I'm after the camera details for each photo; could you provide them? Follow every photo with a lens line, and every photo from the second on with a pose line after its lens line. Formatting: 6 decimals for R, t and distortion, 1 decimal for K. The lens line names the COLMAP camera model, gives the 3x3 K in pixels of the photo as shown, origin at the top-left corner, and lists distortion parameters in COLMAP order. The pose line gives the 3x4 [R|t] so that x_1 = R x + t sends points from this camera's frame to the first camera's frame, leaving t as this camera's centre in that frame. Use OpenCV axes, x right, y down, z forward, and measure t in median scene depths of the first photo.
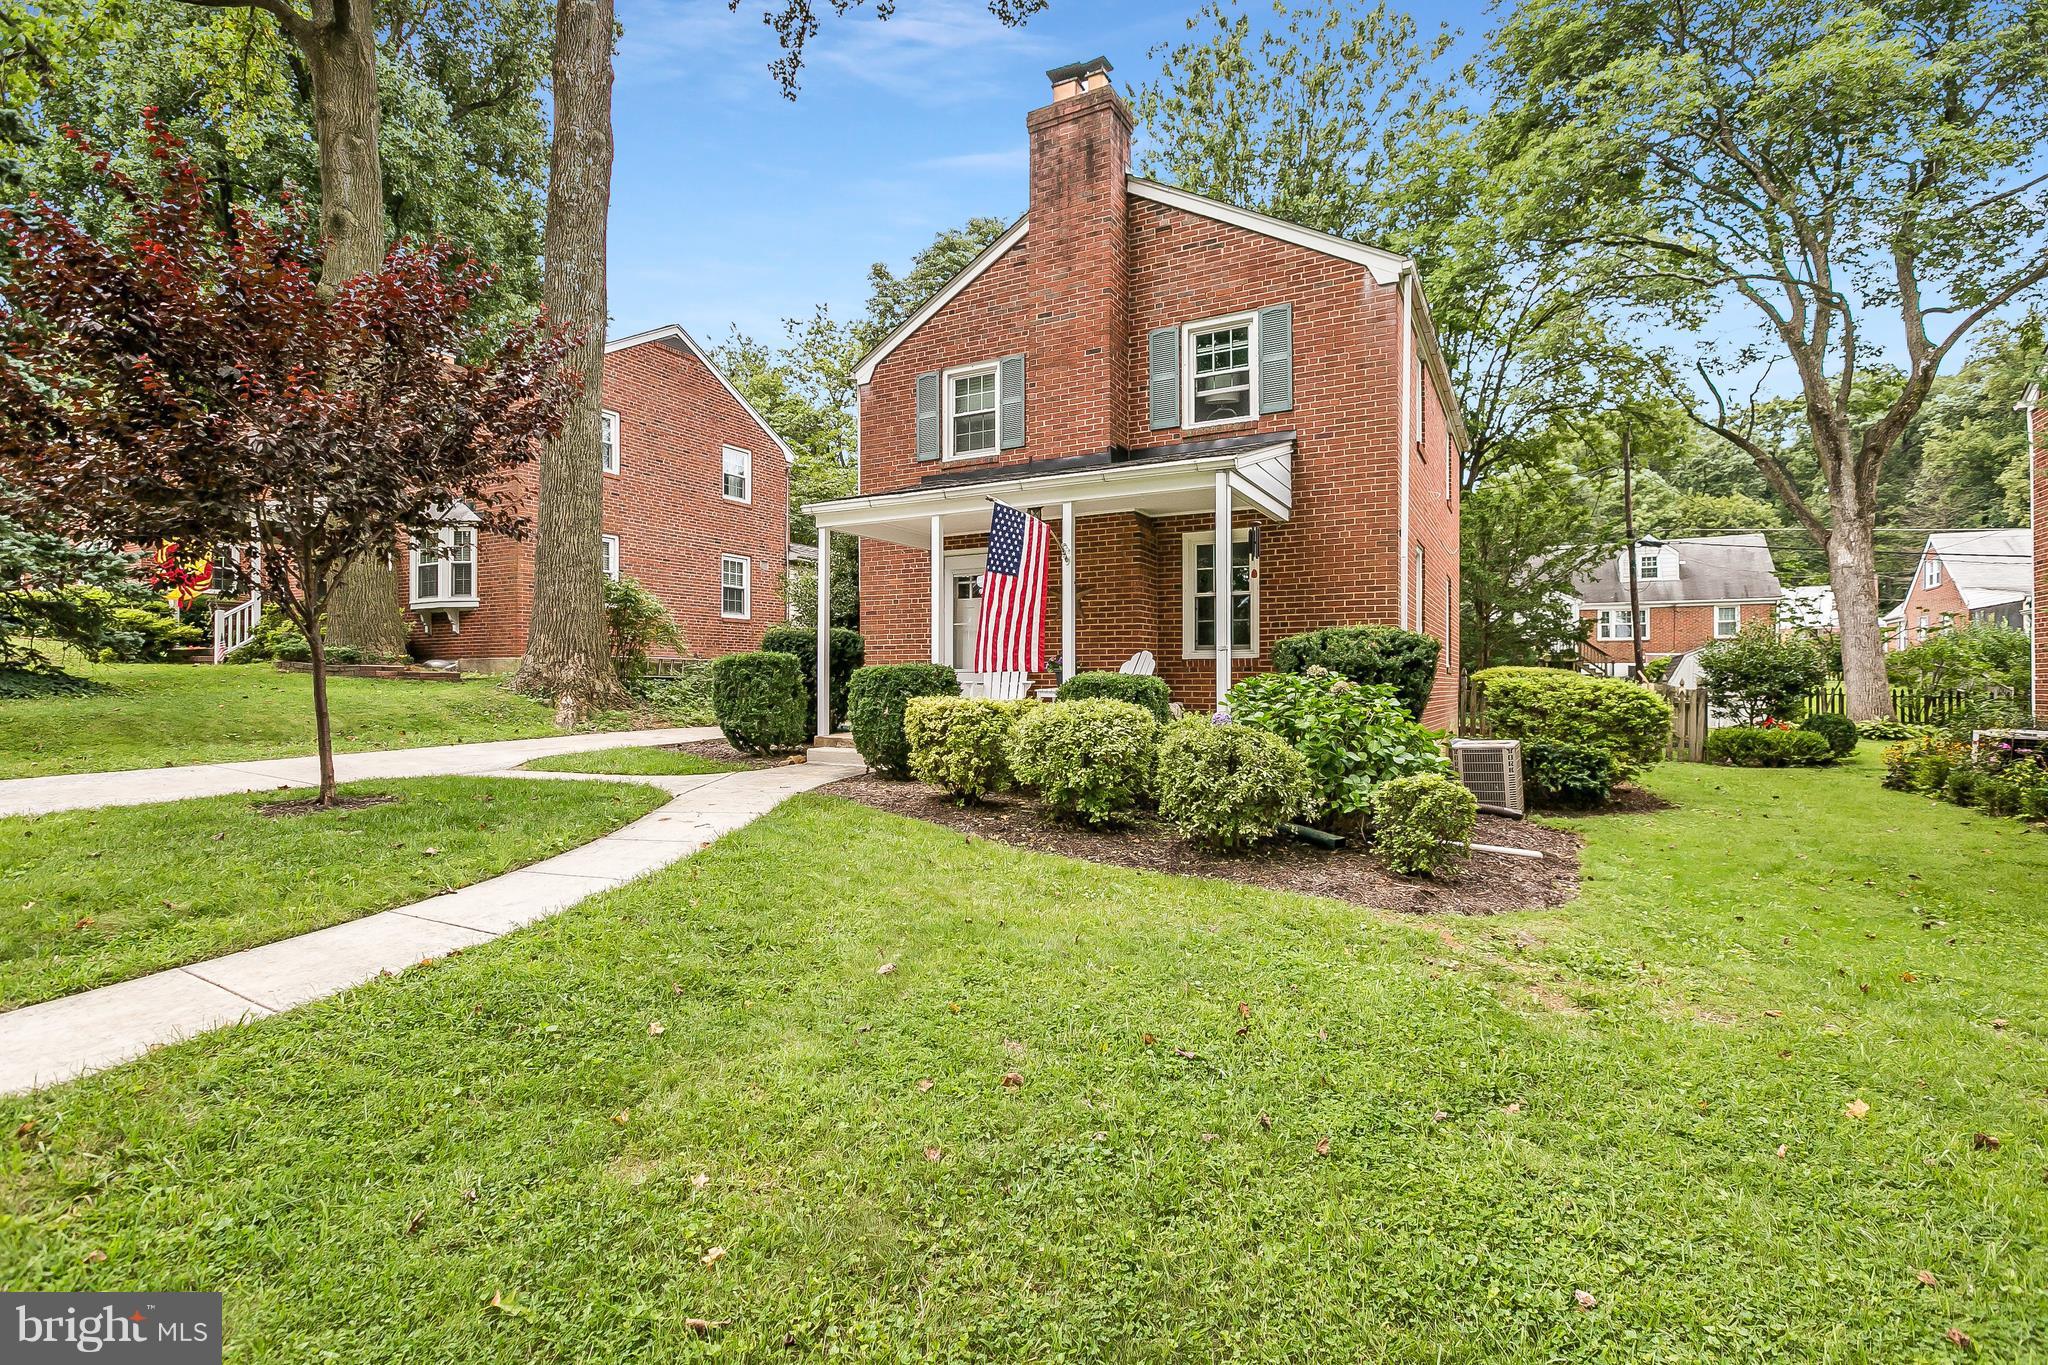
lens RADIAL K [[949.6, 0, 1018.0], [0, 949.6, 670.4], [0, 0, 1]] dist [0.000992, 0.000077]
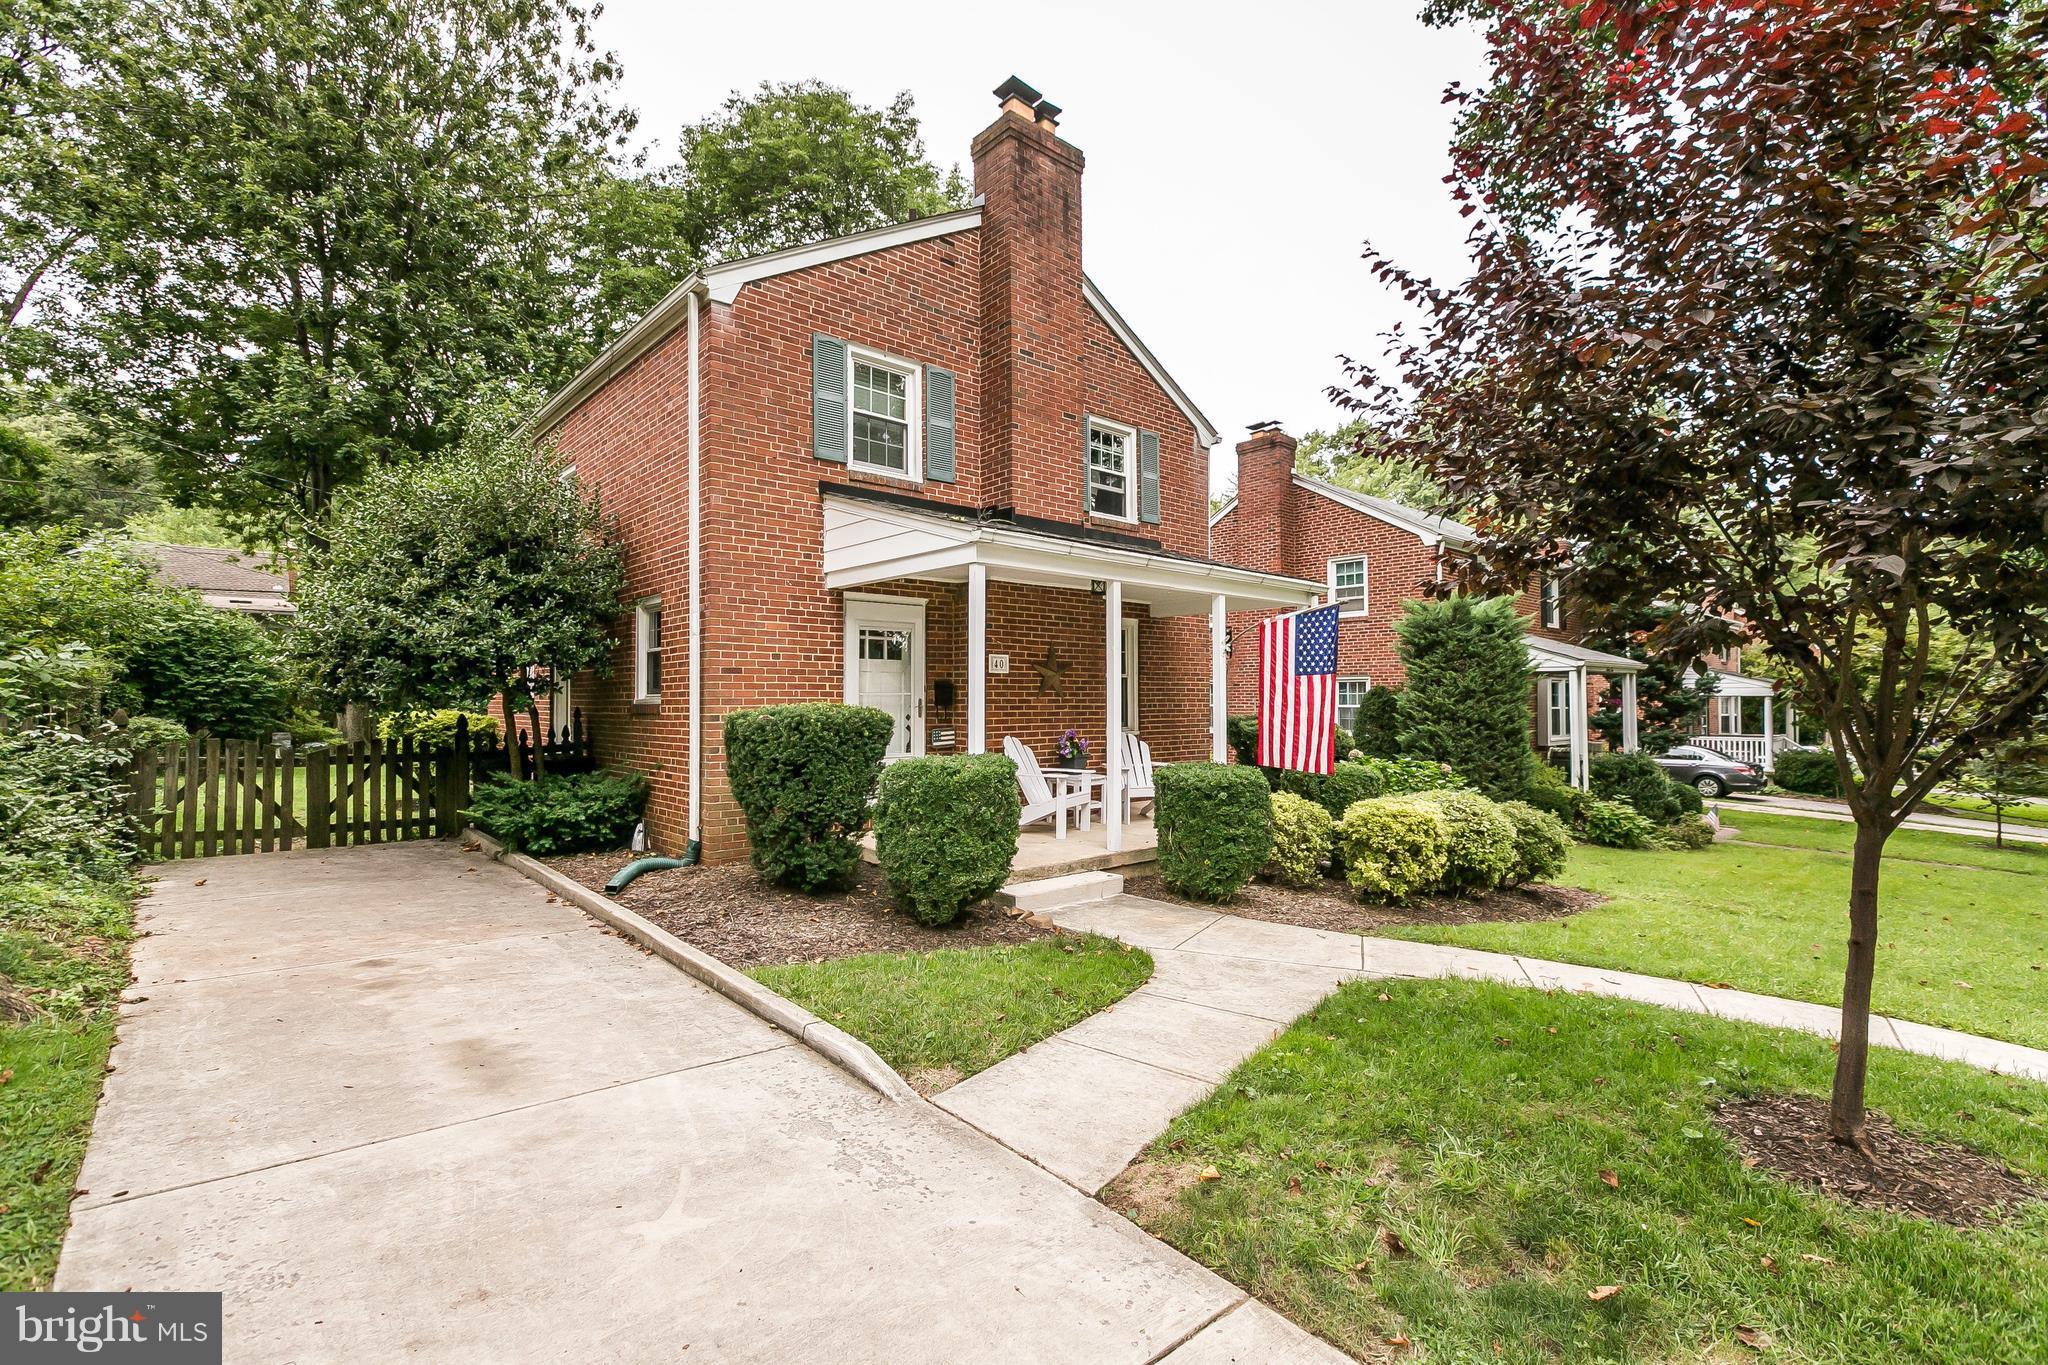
lens RADIAL K [[949.6, 0, 1018.0], [0, 949.6, 670.4], [0, 0, 1]] dist [0.000992, 0.000077]
pose [[0.322333, 0.027296, 0.946233, -0.735576], [-0.019350, 0.999565, -0.022243, -0.052542], [-0.946428, -0.011139, 0.322721, 0.653267]]
